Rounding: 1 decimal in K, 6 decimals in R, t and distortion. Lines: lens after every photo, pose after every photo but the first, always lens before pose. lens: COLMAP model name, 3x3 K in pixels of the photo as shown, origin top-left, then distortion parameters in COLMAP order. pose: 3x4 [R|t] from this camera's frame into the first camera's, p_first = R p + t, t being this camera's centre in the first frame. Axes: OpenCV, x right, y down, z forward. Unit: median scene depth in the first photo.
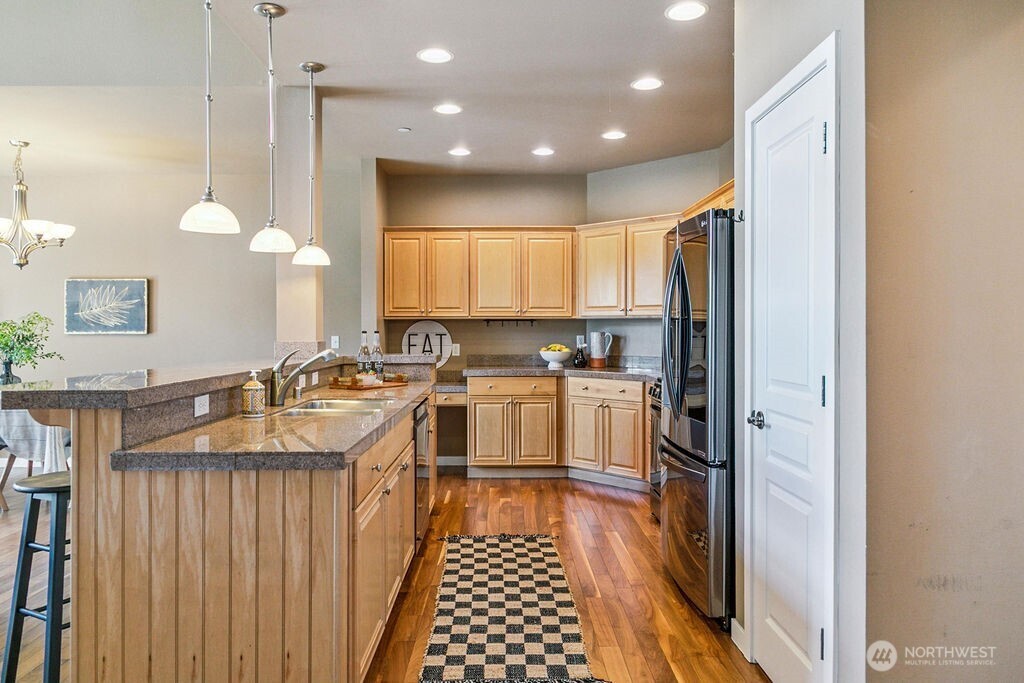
lens RADIAL K [[705.8, 0, 510.7], [0, 705.8, 321.7], [0, 0, 1]] dist [-0.002120, -0.000755]
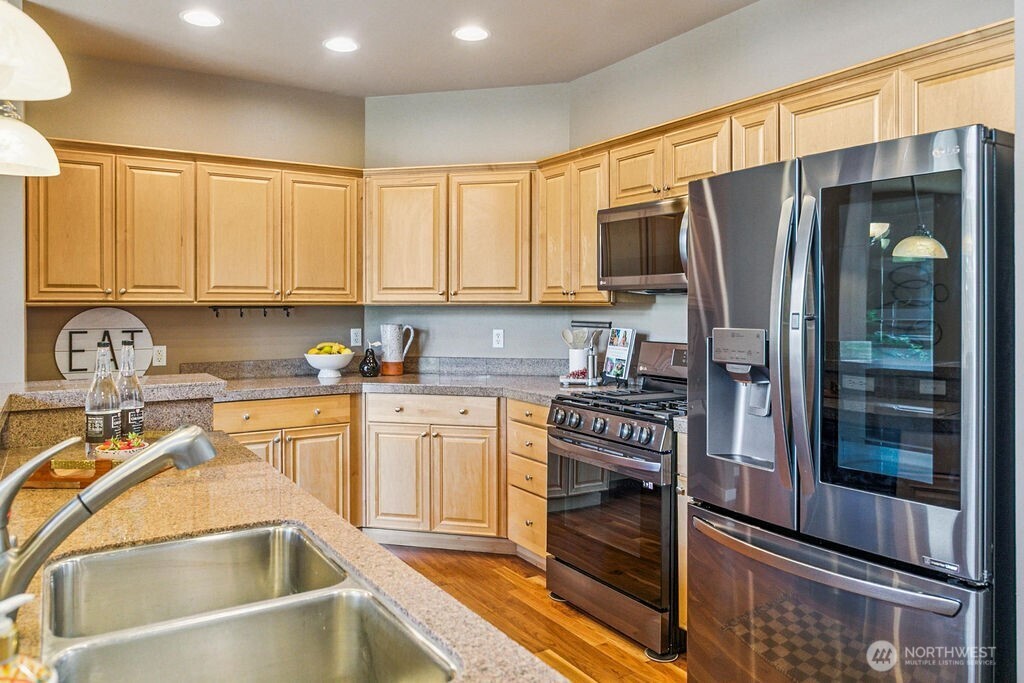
lens RADIAL K [[725.2, 0, 510.4], [0, 725.2, 305.9], [0, 0, 1]] dist [-0.004682, -0.000890]
pose [[0.853102, 0.001056, 0.521743, -0.237480], [-0.004907, 0.999970, 0.005999, -0.013359], [-0.521721, -0.007678, 0.853082, 0.513696]]
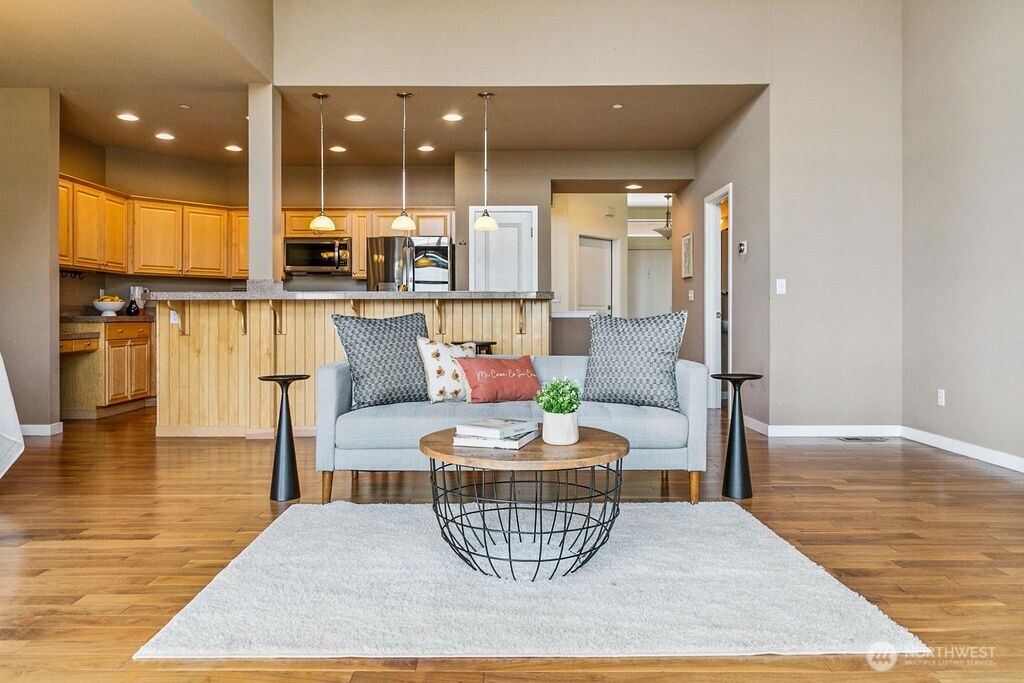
lens RADIAL K [[705.8, 0, 510.7], [0, 705.8, 321.7], [0, 0, 1]] dist [-0.002120, -0.000755]
pose [[0.005612, -0.001629, 0.999983, -1.682188], [-0.006867, 0.999975, 0.001668, 0.106023], [-0.999961, -0.006876, 0.005601, 0.563101]]
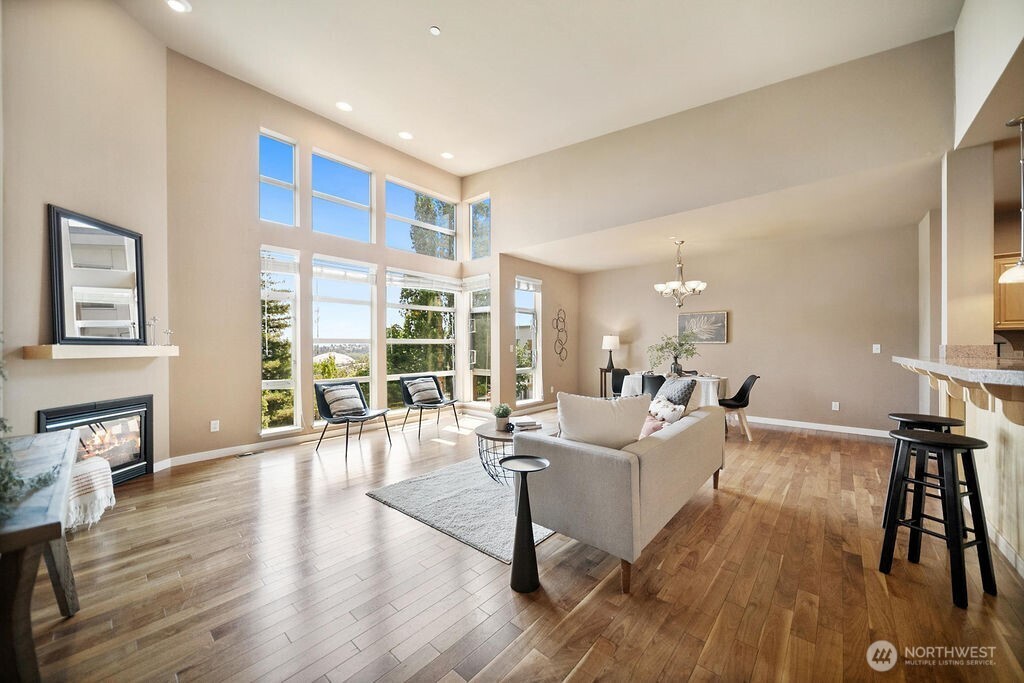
lens RADIAL K [[367.0, 0, 508.7], [0, 367.0, 344.7], [0, 0, 1]] dist [-0.001352, -0.000164]
pose [[0.741014, -0.000616, -0.671489, -0.494776], [0.006206, 0.999963, 0.005931, 0.020432], [0.671460, -0.008562, 0.740991, -0.068201]]
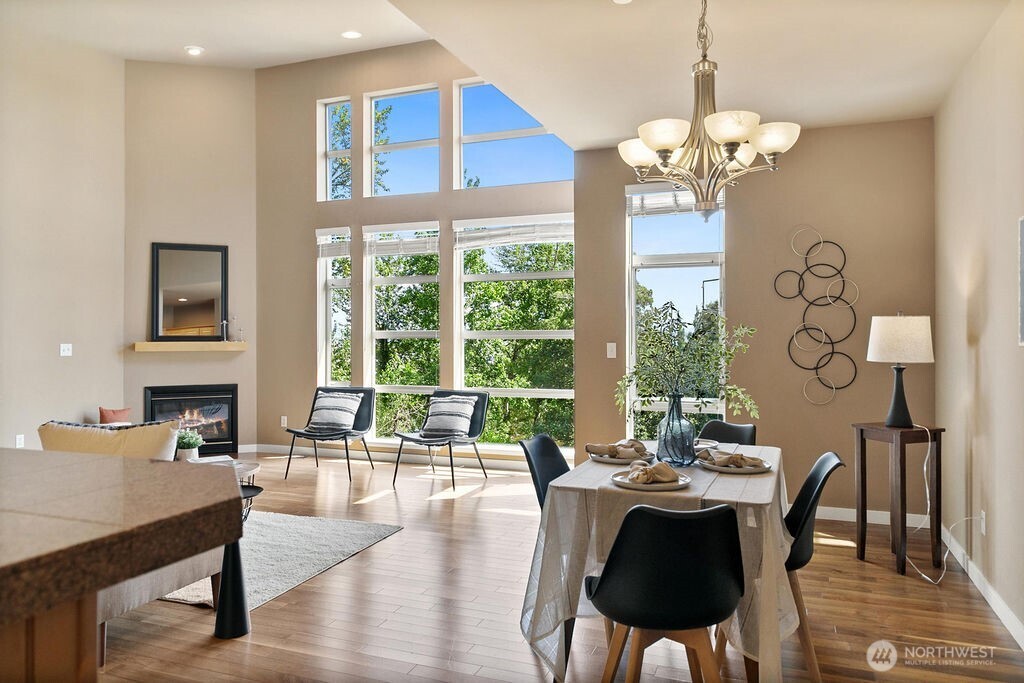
lens RADIAL K [[705.8, 0, 510.7], [0, 705.8, 321.7], [0, 0, 1]] dist [-0.002120, -0.000755]
pose [[-0.360187, -0.004278, -0.932870, -0.190768], [0.014873, 0.999836, -0.010327, 0.001176], [0.932762, -0.017594, -0.360064, 1.394618]]
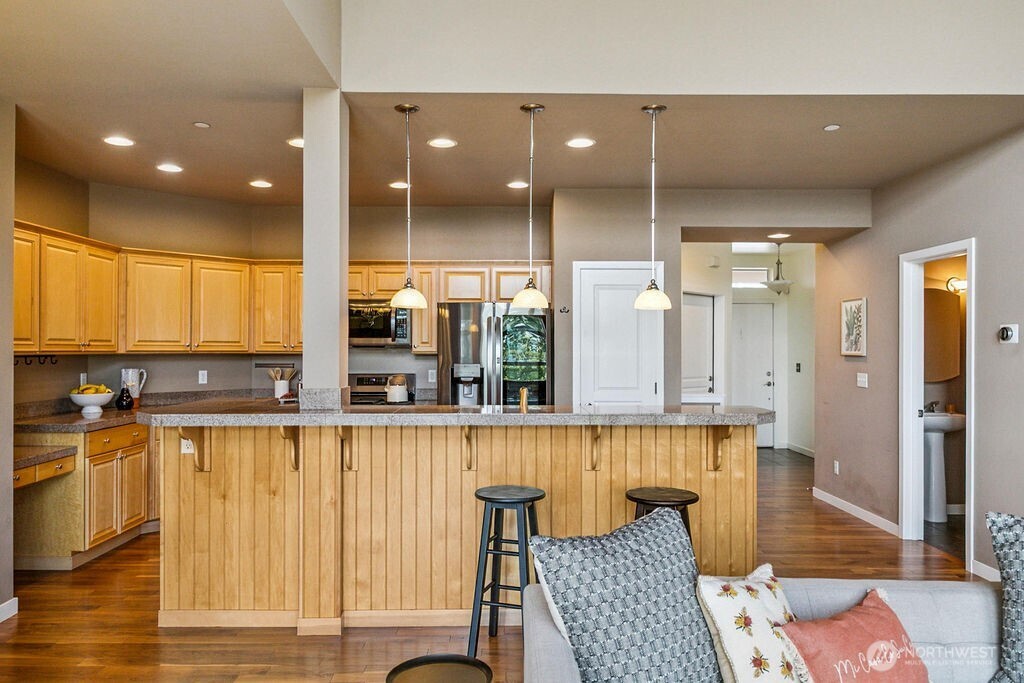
lens RADIAL K [[705.9, 0, 509.9], [0, 705.9, 349.4], [0, 0, 1]] dist [-0.005736, -0.001072]
pose [[-0.000919, 0.001999, 0.999998, -1.210471], [-0.009407, 0.999954, -0.002007, -0.019837], [-0.999955, -0.009409, -0.000900, 0.817014]]
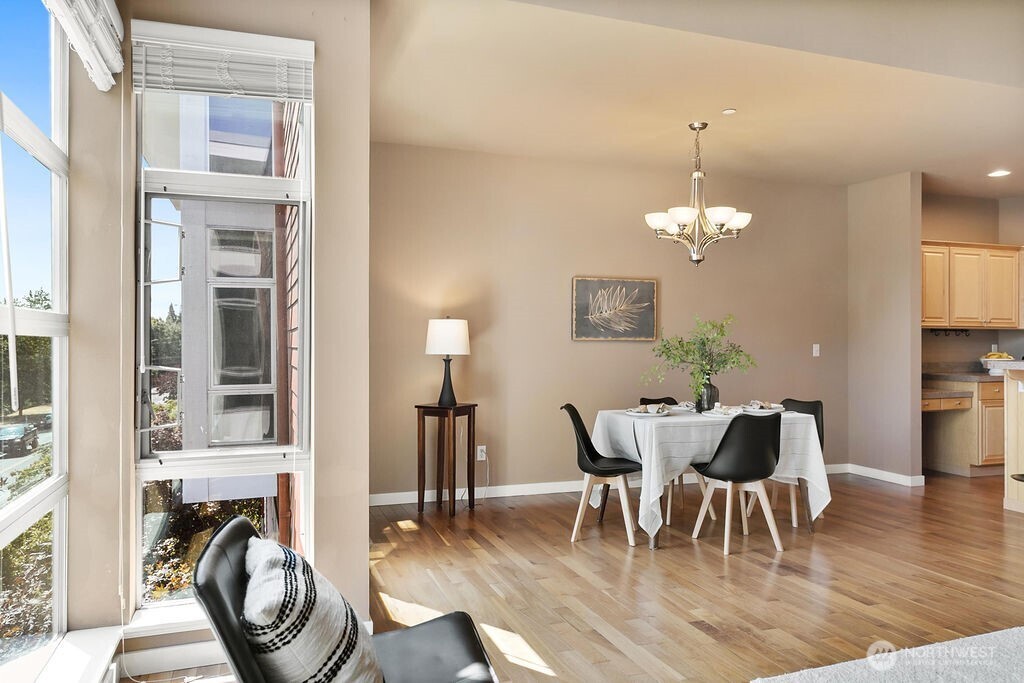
lens RADIAL K [[731.4, 0, 512.0], [0, 731.4, 341.5], [0, 0, 1]] dist [0.002242, 0.002263]
pose [[0.944990, 0.006010, 0.327045, -1.632878], [-0.007823, 0.999960, 0.004228, 0.025491], [-0.327006, -0.006554, 0.944999, 0.267083]]
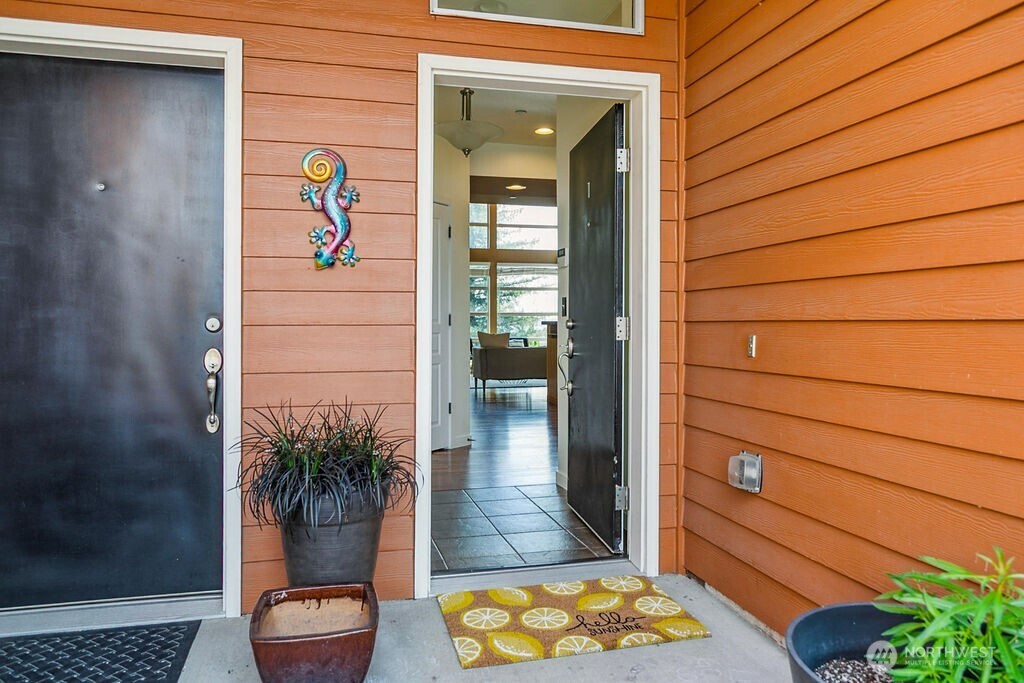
lens RADIAL K [[705.8, 0, 510.7], [0, 705.8, 321.7], [0, 0, 1]] dist [-0.002120, -0.000755]
pose [[0.233036, 0.002234, -0.972466, 1.953766], [0.005195, 0.999980, 0.003542, 0.047581], [0.972454, -0.005878, 0.233019, -0.171438]]
